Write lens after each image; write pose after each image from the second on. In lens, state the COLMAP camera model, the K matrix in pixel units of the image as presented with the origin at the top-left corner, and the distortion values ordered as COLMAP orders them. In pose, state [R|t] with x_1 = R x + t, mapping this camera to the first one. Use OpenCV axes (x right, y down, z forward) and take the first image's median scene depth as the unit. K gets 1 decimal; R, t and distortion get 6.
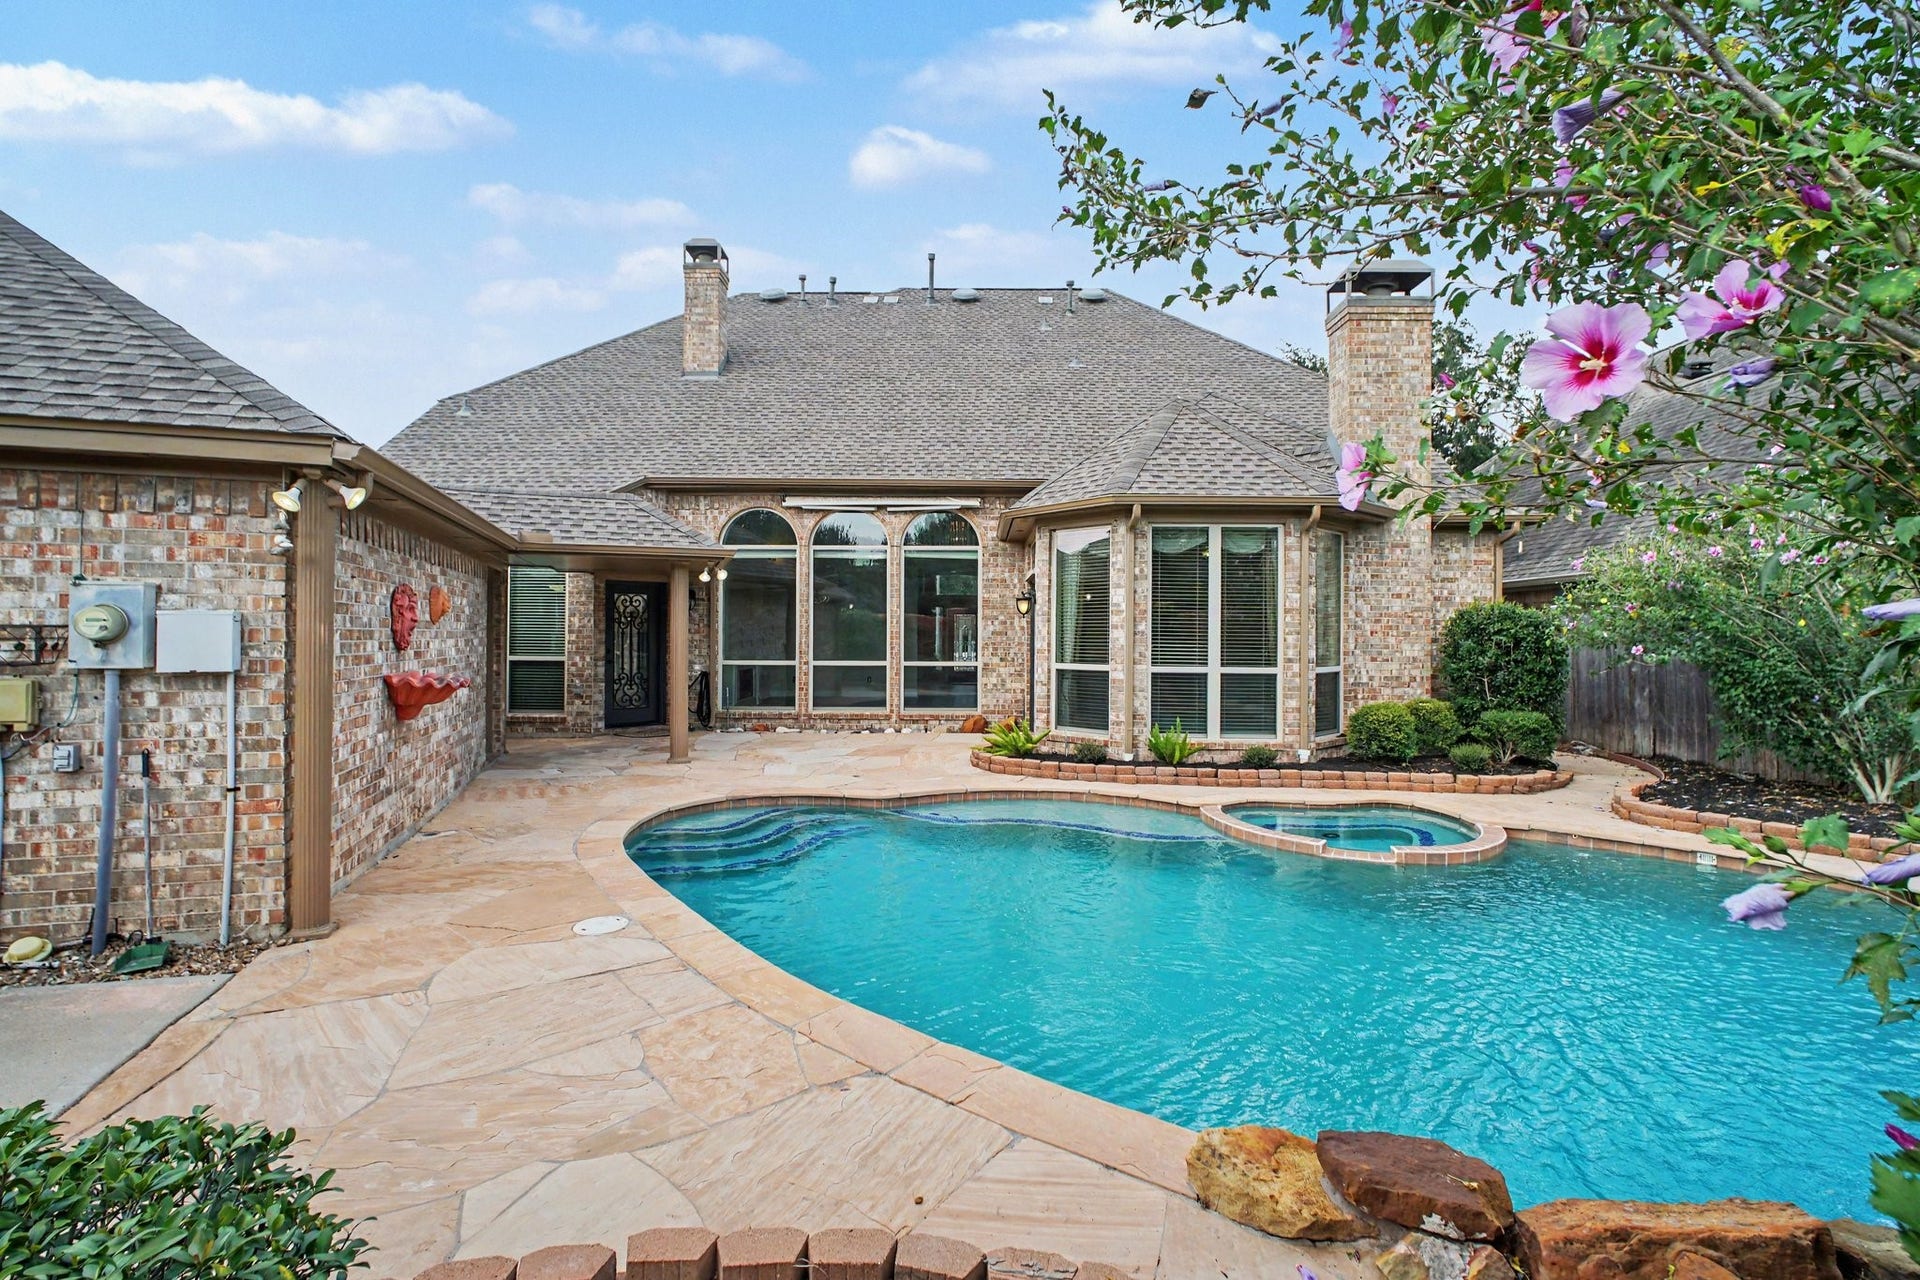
lens RADIAL K [[914.0, 0, 994.4], [0, 914.0, 639.1], [0, 0, 1]] dist [-0.017052, -0.000068]
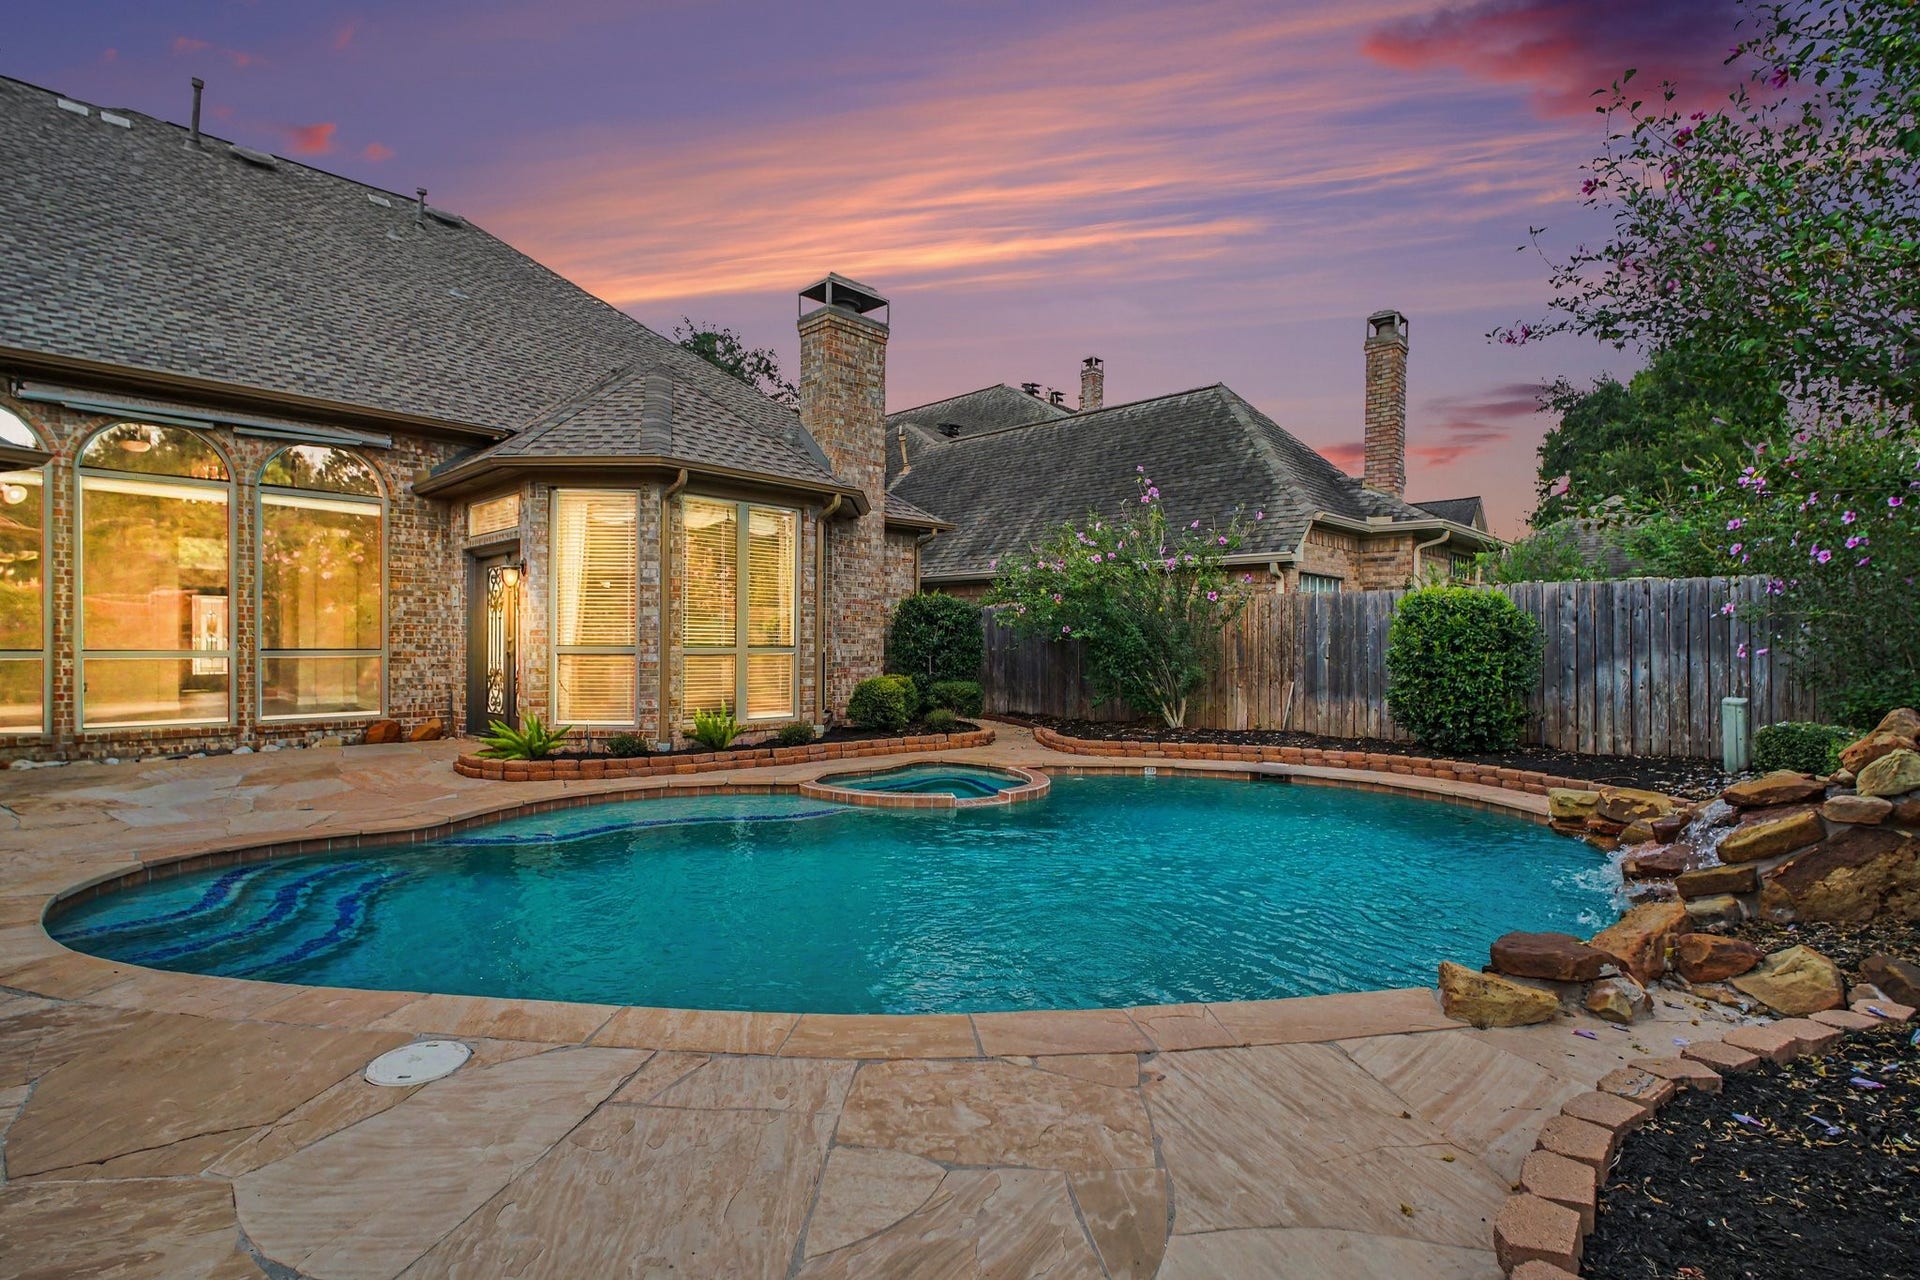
lens RADIAL K [[881.6, 0, 954.0], [0, 881.6, 659.4], [0, 0, 1]] dist [-0.001095, -0.008416]
pose [[0.677452, -0.016727, 0.735377, -0.282154], [0.004292, 0.999814, 0.018788, 0.024730], [-0.735555, -0.009572, 0.677397, 0.178807]]
